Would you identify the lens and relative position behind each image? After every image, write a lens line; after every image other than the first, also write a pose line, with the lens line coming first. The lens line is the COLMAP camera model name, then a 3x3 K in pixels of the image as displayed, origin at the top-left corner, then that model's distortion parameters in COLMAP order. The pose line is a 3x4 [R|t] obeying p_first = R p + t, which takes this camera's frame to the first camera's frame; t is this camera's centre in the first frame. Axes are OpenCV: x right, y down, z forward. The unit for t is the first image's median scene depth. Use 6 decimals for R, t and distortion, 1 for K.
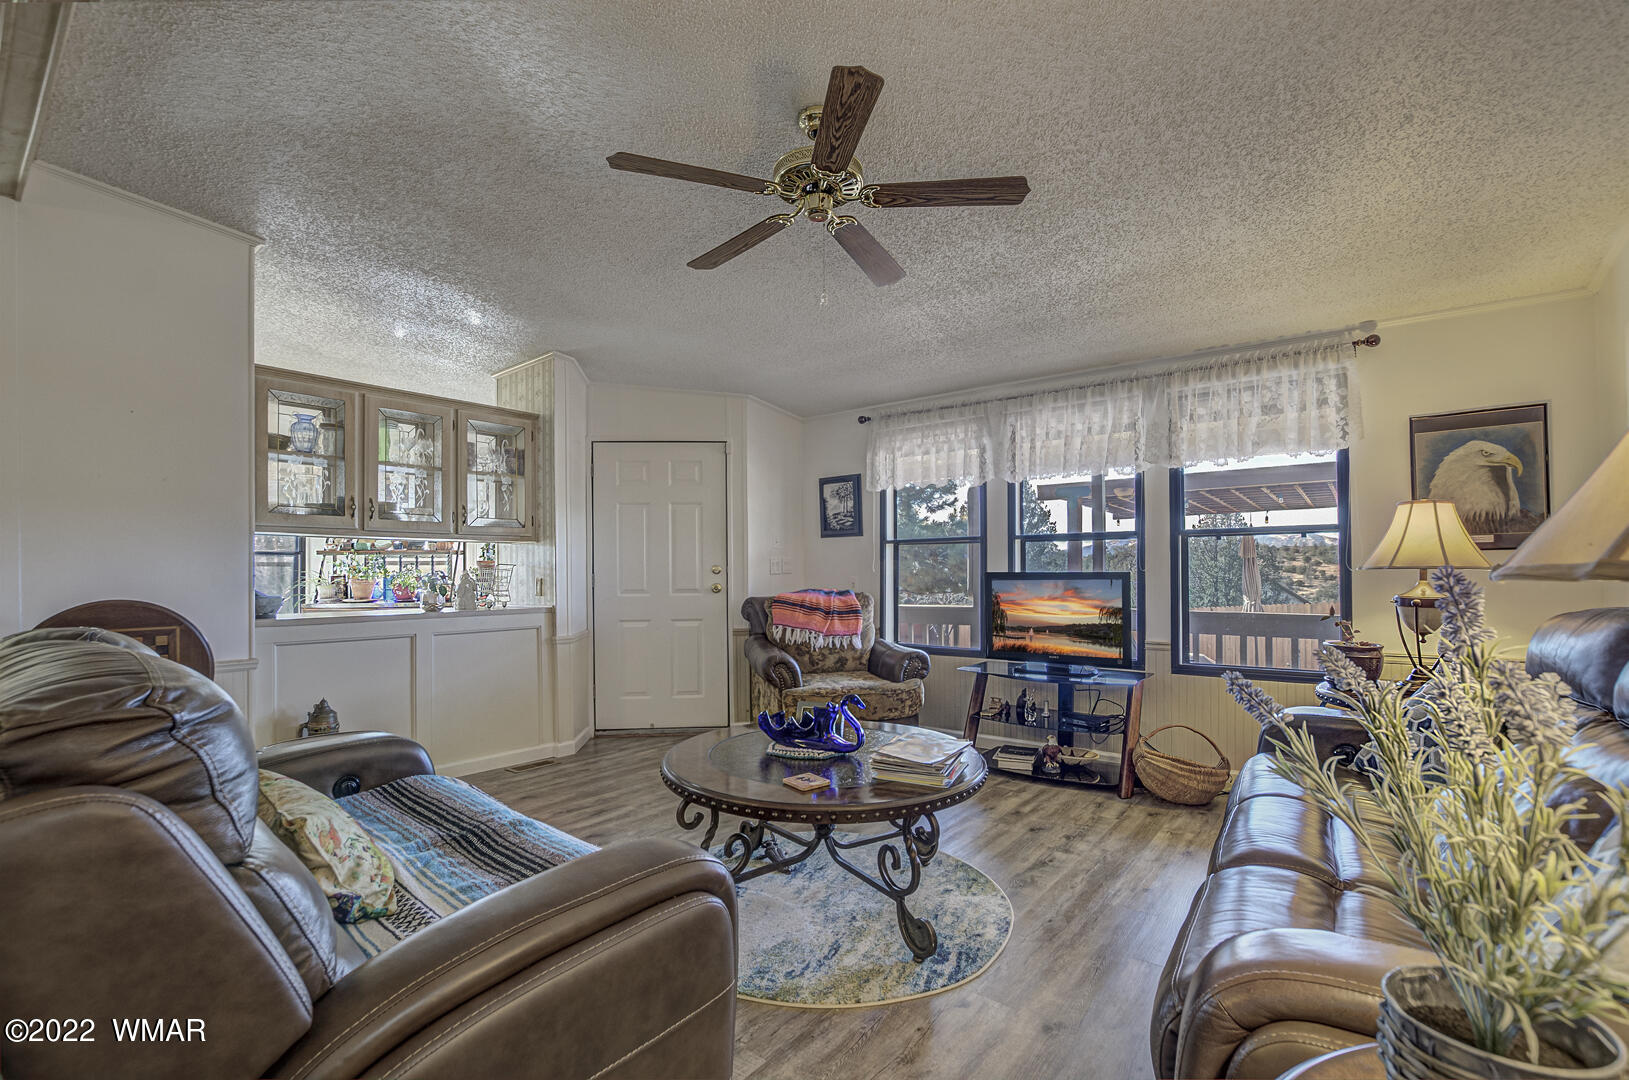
lens RADIAL K [[756.9, 0, 815.2], [0, 756.9, 592.2], [0, 0, 1]] dist [-0.037233, 0.000074]
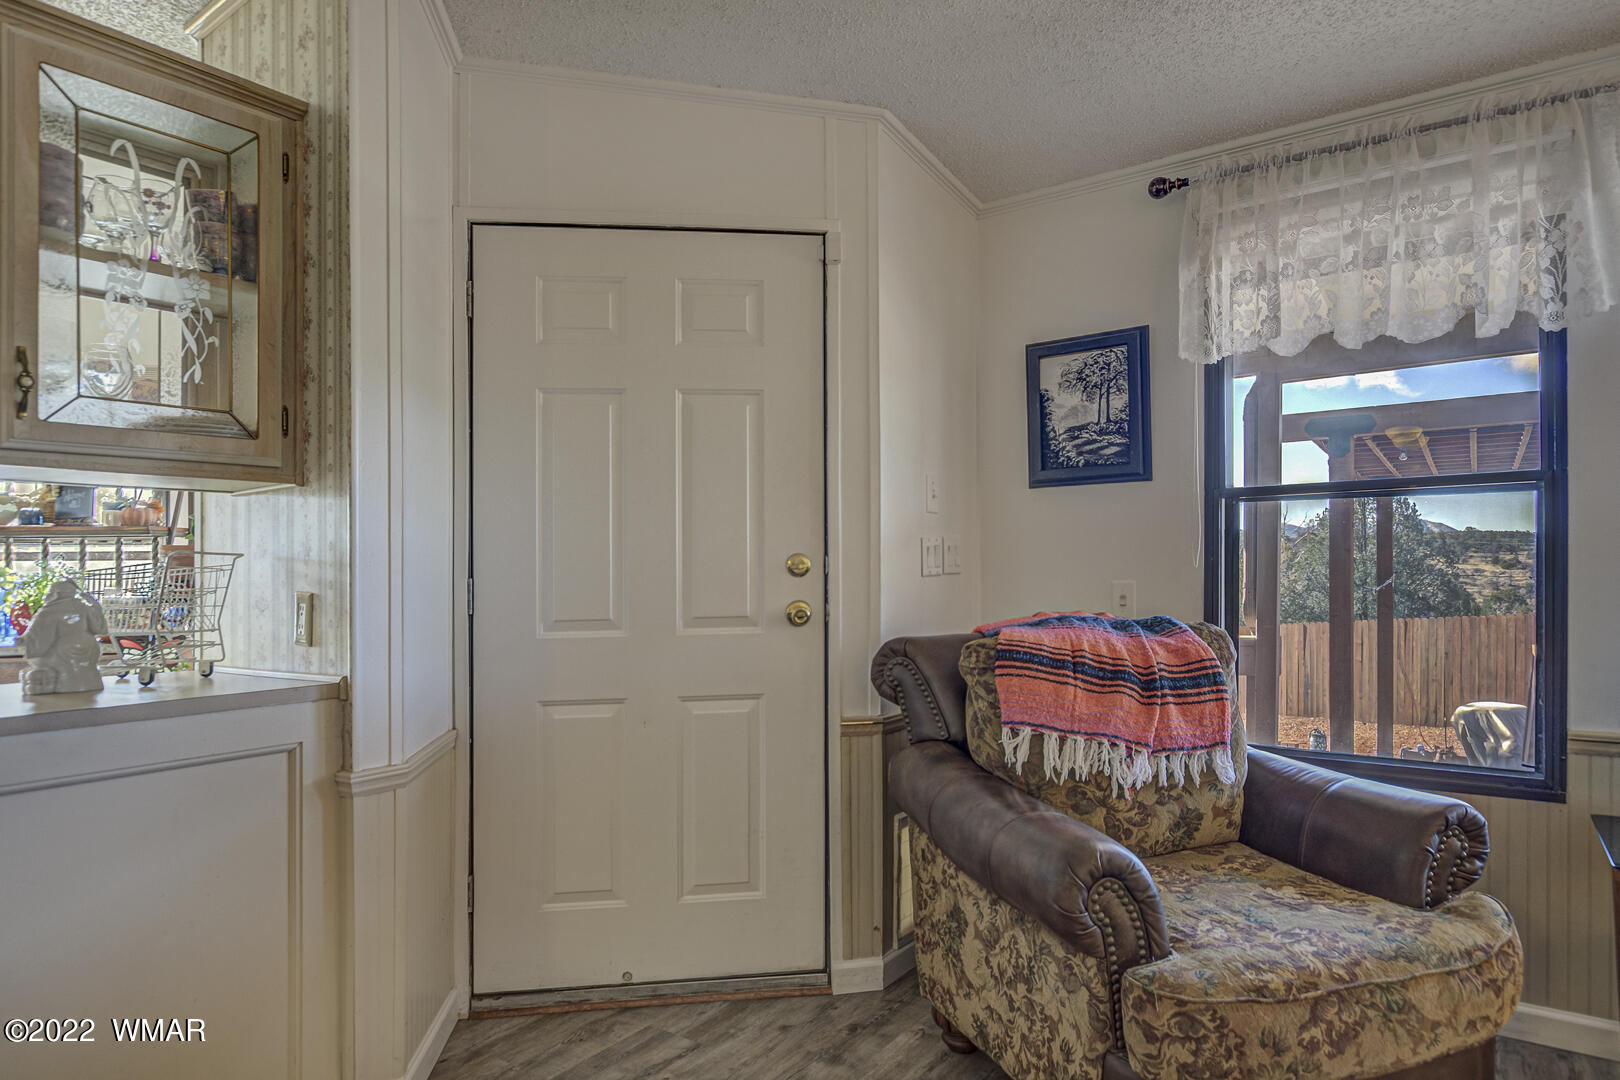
lens RADIAL K [[970.7, 0, 822.8], [0, 970.7, 546.9], [0, 0, 1]] dist [-0.005053, 0.001144]
pose [[0.998220, -0.005476, 0.059381, -0.159674], [0.008344, 0.998805, -0.048158, -0.016410], [-0.059047, 0.048567, 0.997073, 0.547441]]
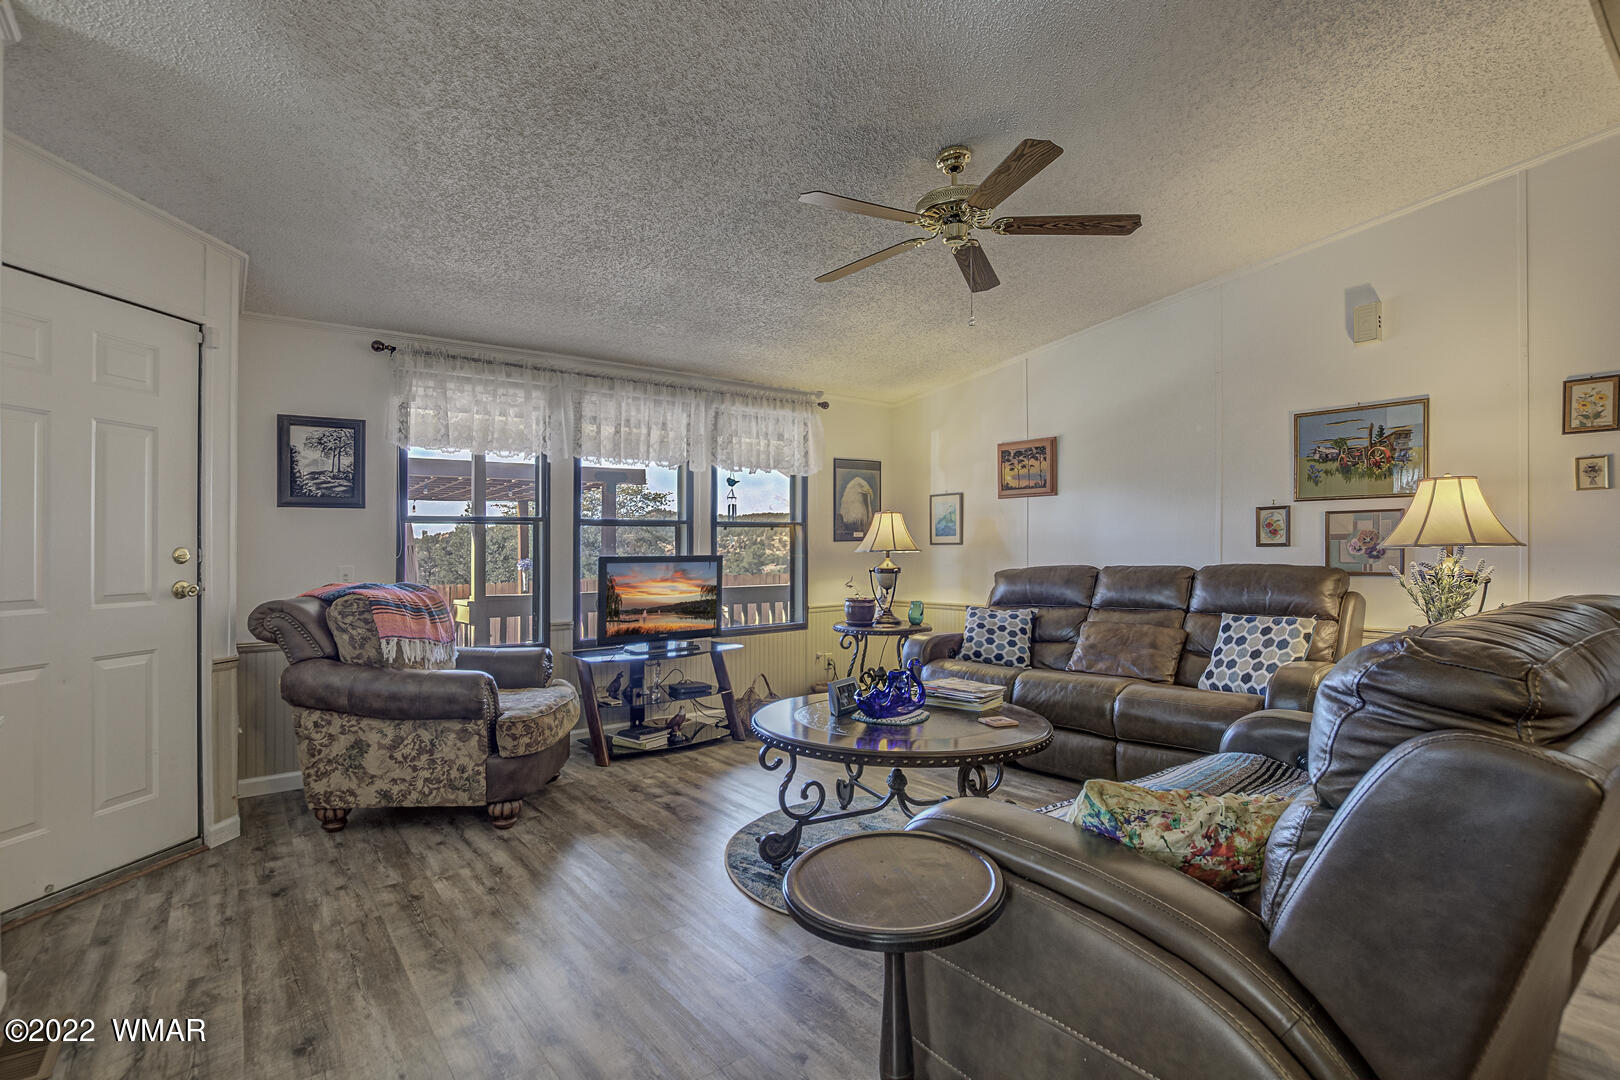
lens RADIAL K [[752.7, 0, 810.7], [0, 752.7, 591.9], [0, 0, 1]] dist [-0.037233, 0.000074]
pose [[0.235806, -0.048264, 0.970601, -0.578046], [0.036545, 0.998500, 0.040773, -0.009322], [-0.971113, 0.025856, 0.237216, 0.473418]]
